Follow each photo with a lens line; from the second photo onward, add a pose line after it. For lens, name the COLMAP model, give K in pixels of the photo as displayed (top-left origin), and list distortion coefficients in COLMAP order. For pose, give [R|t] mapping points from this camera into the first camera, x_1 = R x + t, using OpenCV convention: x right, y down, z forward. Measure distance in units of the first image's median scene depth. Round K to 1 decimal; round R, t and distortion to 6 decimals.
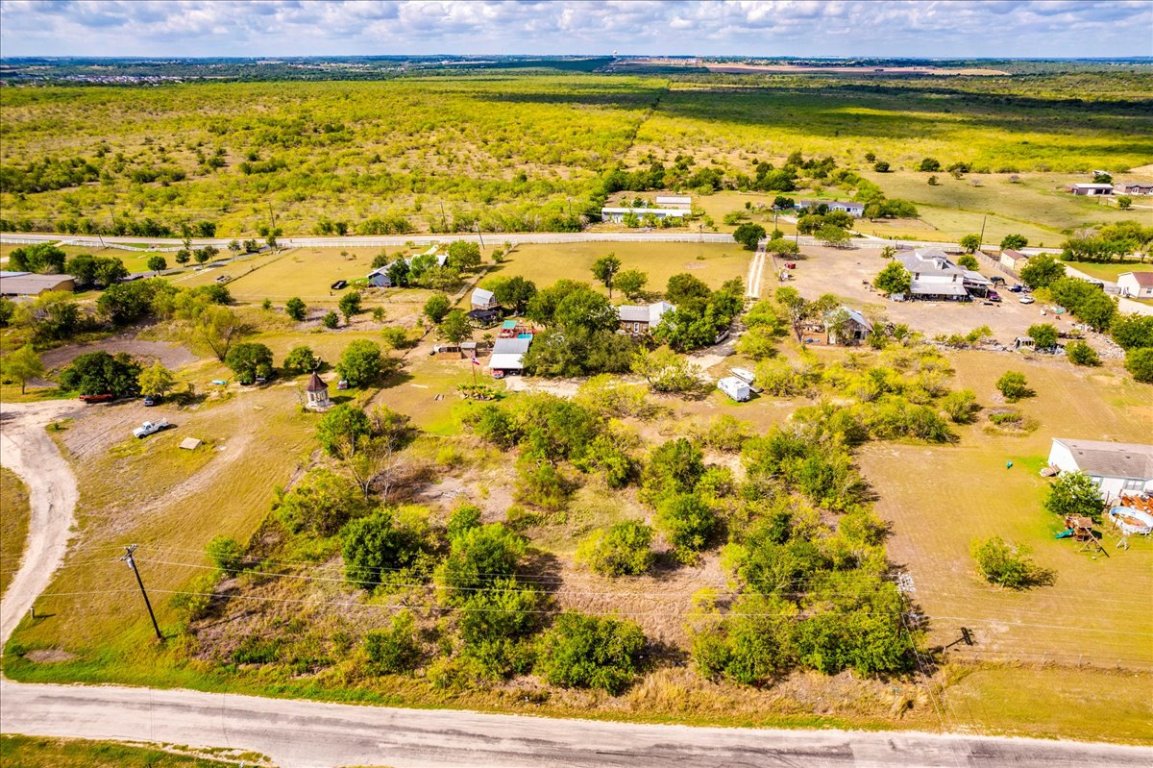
lens RADIAL K [[761.9, 0, 585.1], [0, 761.9, 383.7], [0, 0, 1]] dist [-0.084686, 0.076558]
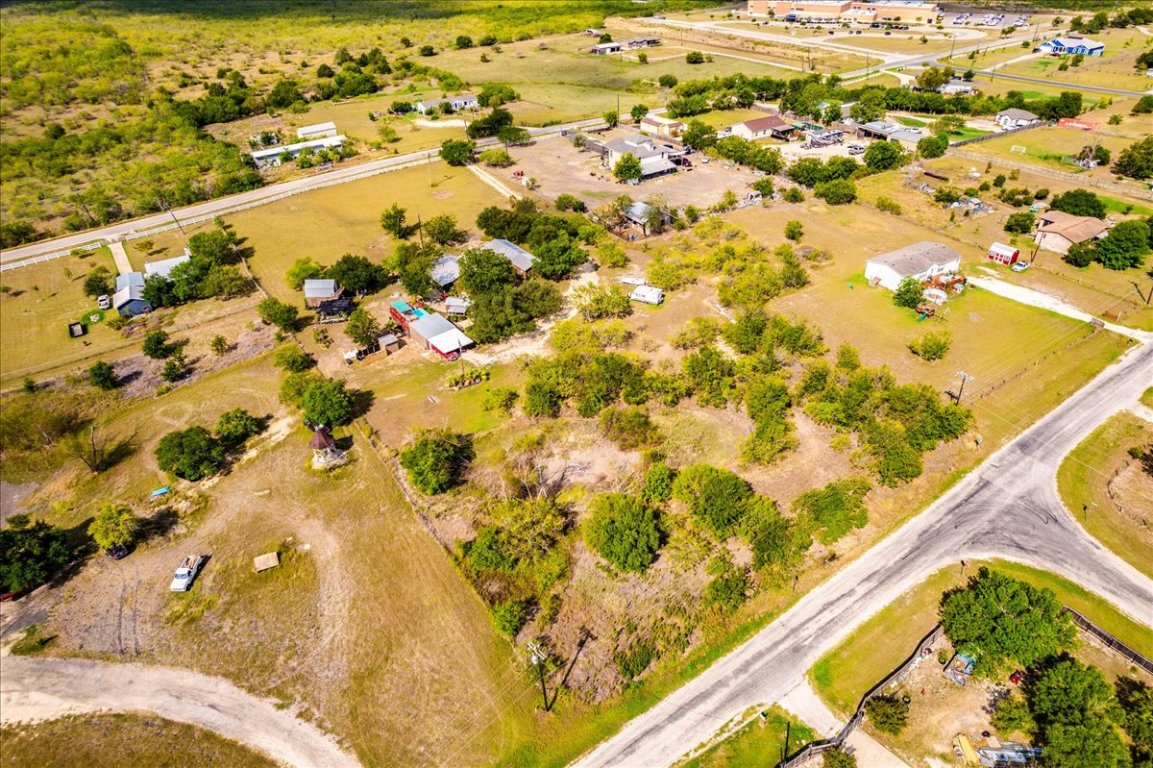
lens RADIAL K [[736.9, 0, 576.5], [0, 736.9, 384.0], [0, 0, 1]] dist [-0.077549, 0.066662]
pose [[0.749376, -0.381978, 0.540858, -0.325070], [0.283681, 0.923276, 0.259010, -0.112364], [-0.598298, -0.040665, 0.800241, 0.072856]]
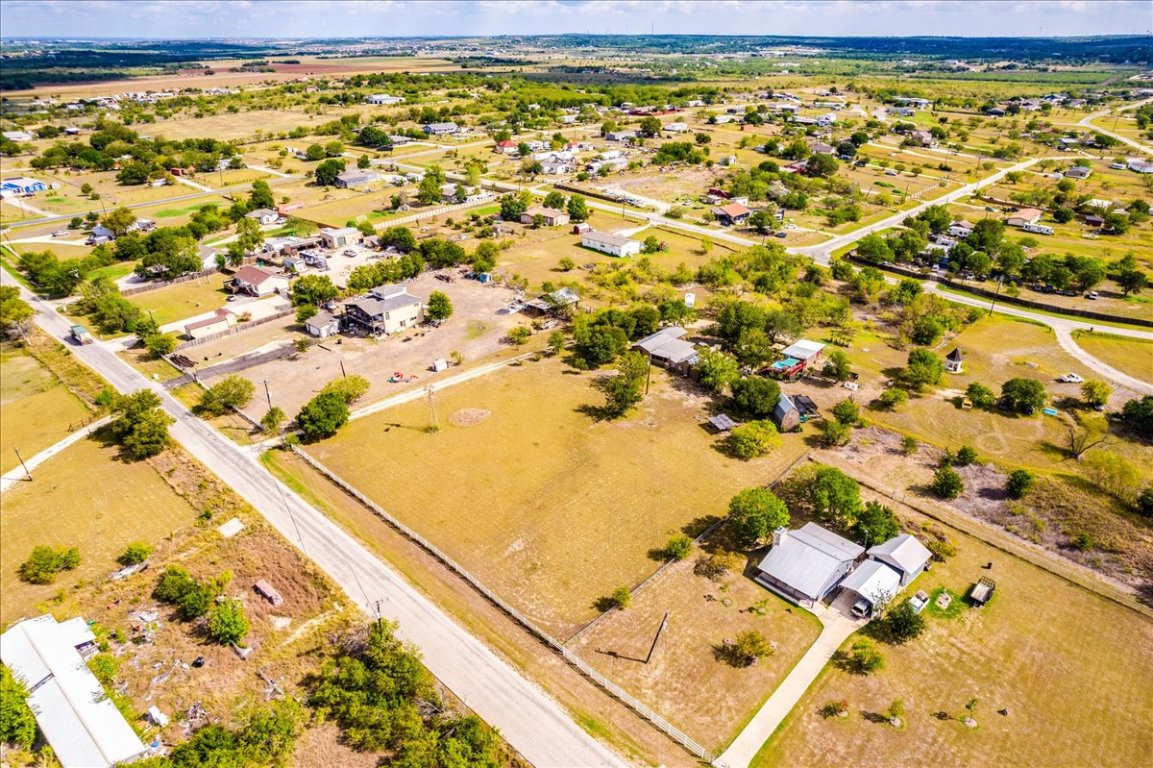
lens RADIAL K [[761.9, 0, 585.1], [0, 761.9, 383.7], [0, 0, 1]] dist [-0.084686, 0.076558]
pose [[-0.820469, -0.241353, 0.518247, -0.298850], [0.234484, 0.684683, 0.690091, -0.613791], [-0.521391, 0.687719, -0.505168, 1.189680]]
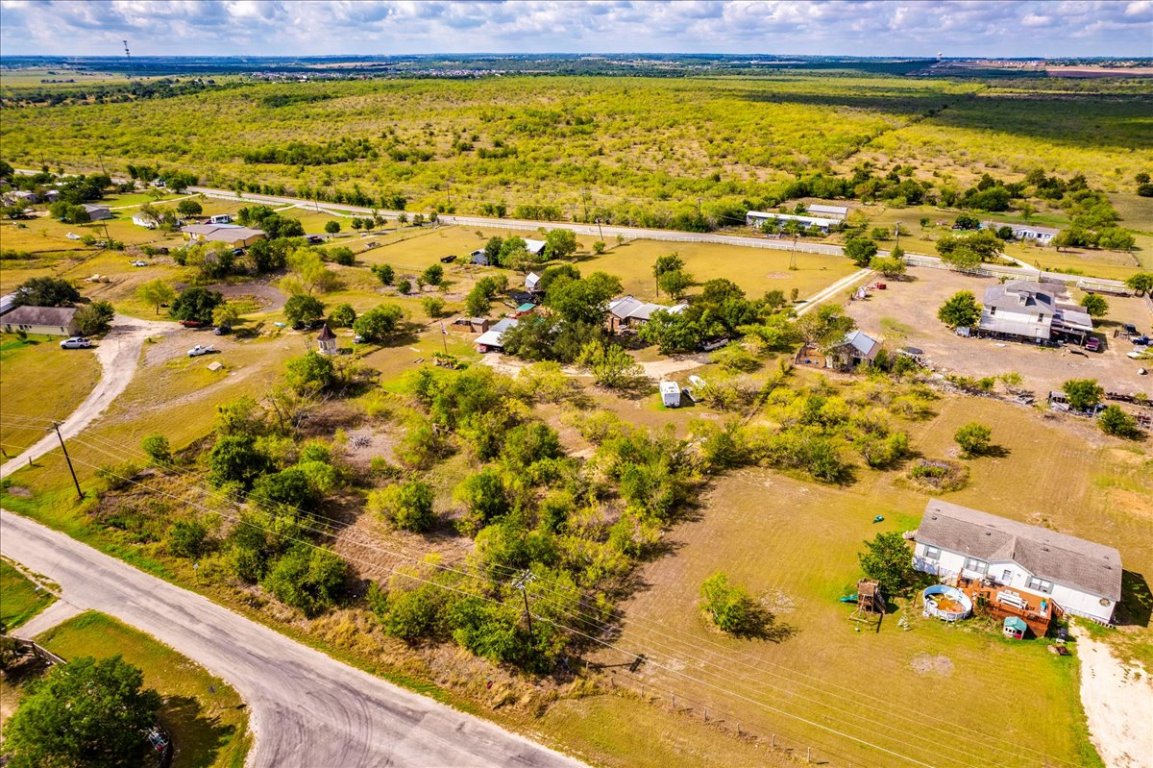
lens RADIAL K [[761.9, 0, 585.1], [0, 761.9, 383.7], [0, 0, 1]] dist [-0.084686, 0.076558]
pose [[0.926286, 0.151177, -0.345165, 0.245018], [-0.150798, 0.988165, 0.028119, -0.009881], [0.345331, 0.026004, 0.938121, 0.023325]]
